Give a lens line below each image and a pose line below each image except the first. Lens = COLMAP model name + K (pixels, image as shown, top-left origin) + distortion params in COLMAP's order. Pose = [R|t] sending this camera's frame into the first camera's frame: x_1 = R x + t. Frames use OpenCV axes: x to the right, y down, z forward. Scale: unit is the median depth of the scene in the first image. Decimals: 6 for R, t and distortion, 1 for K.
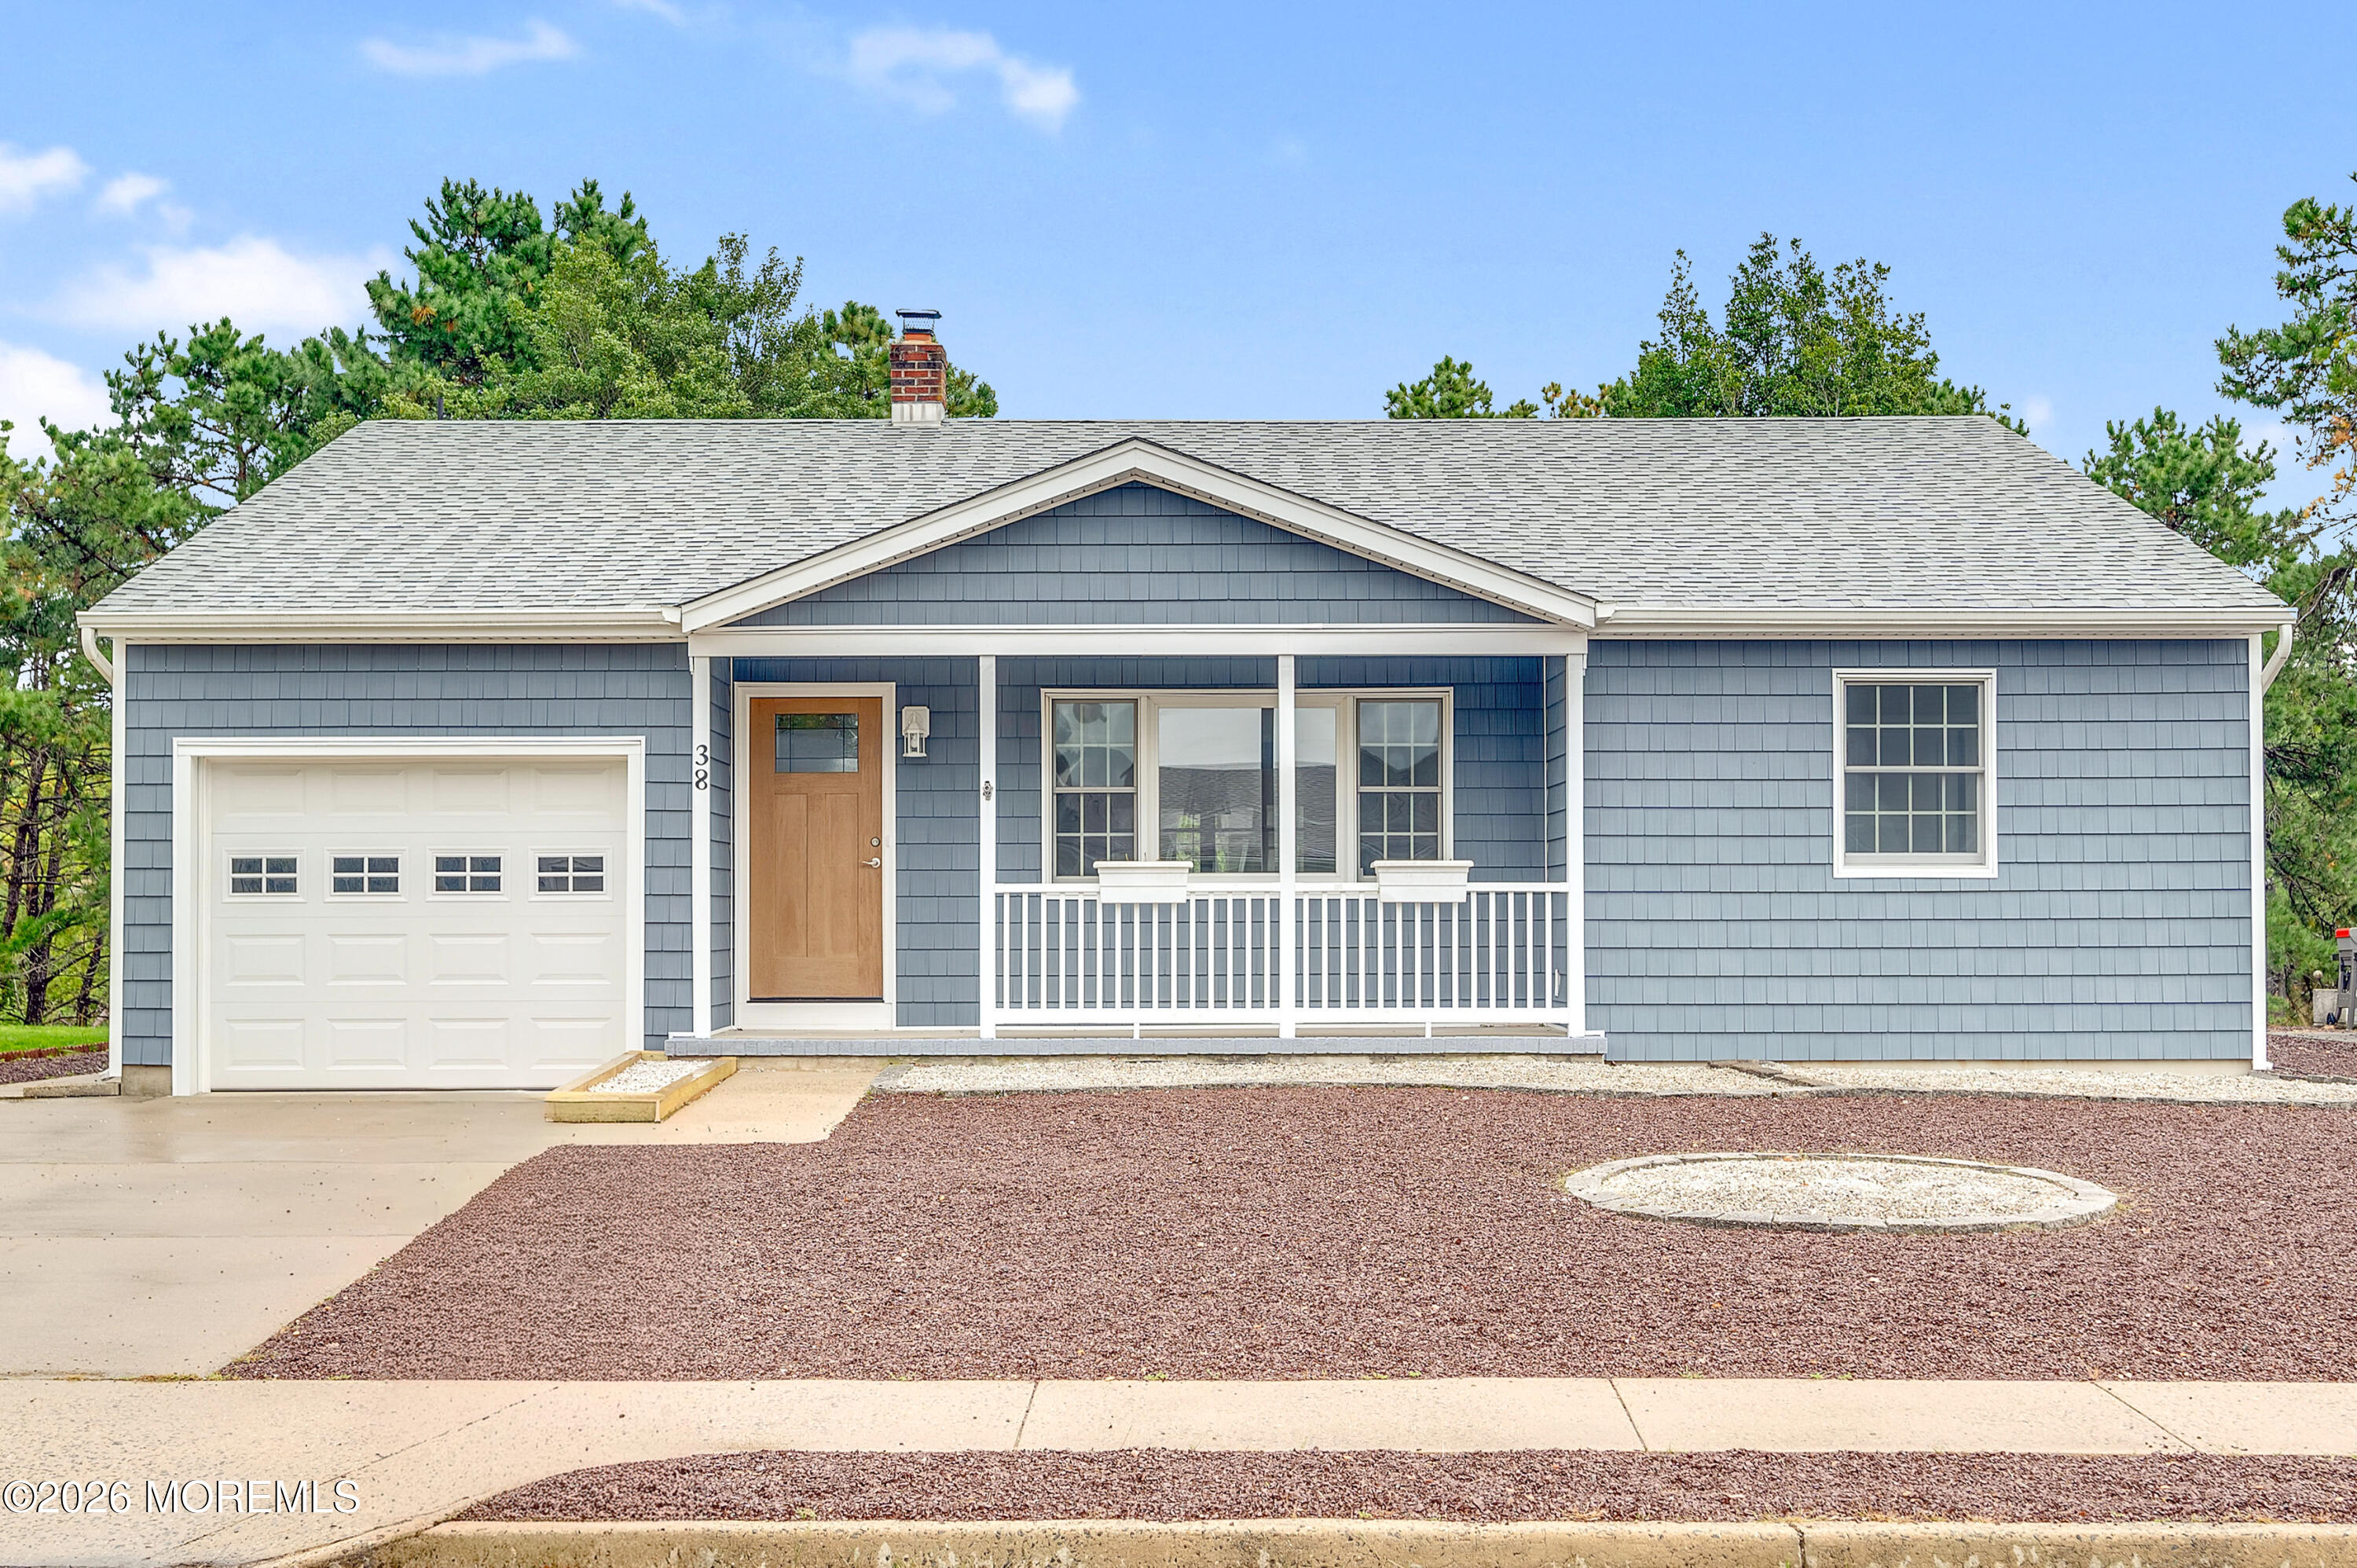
lens RADIAL K [[3744.2, 0, 1178.6], [0, 3744.2, 780.8], [0, 0, 1]] dist [0.021380, 0.000000]
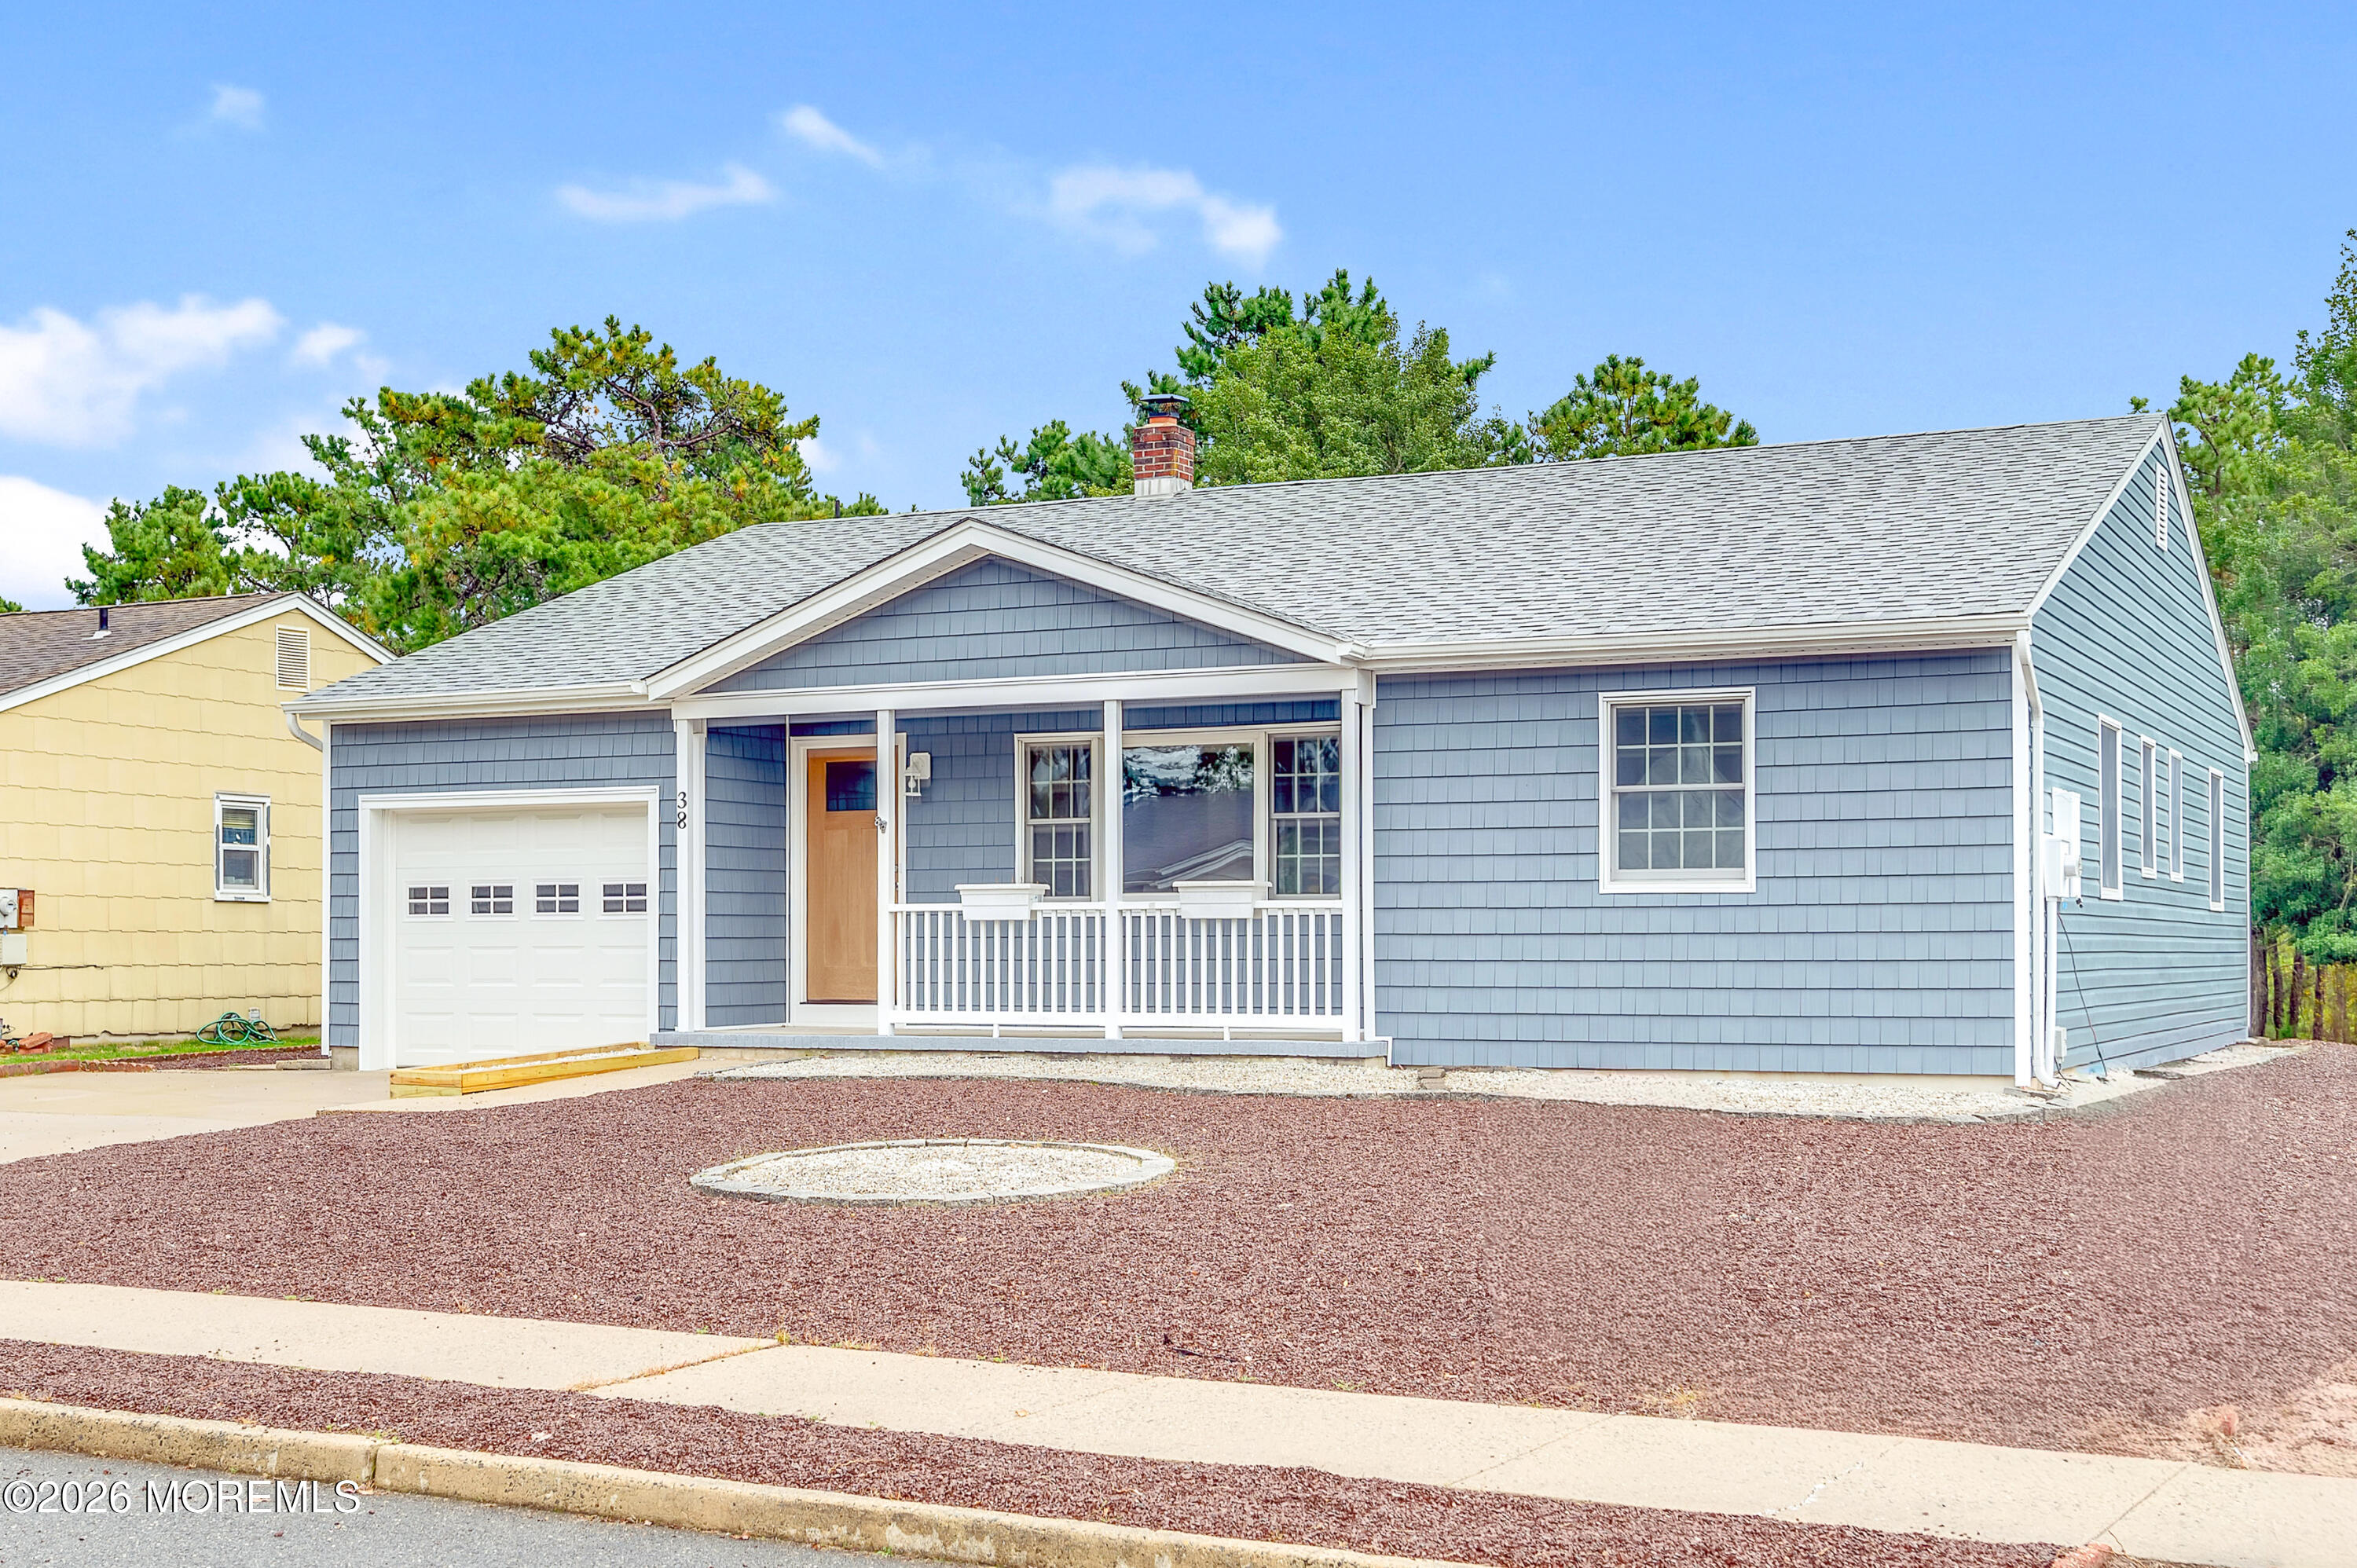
lens RADIAL K [[3744.2, 0, 1176.3], [0, 3744.2, 784.2], [0, 0, 1]] dist [0.021380, 0.000000]
pose [[0.838029, -0.022684, -0.545153, 0.648442], [0.021617, 0.999731, -0.008370, 0.001656], [0.545197, -0.004770, 0.838295, 0.061474]]
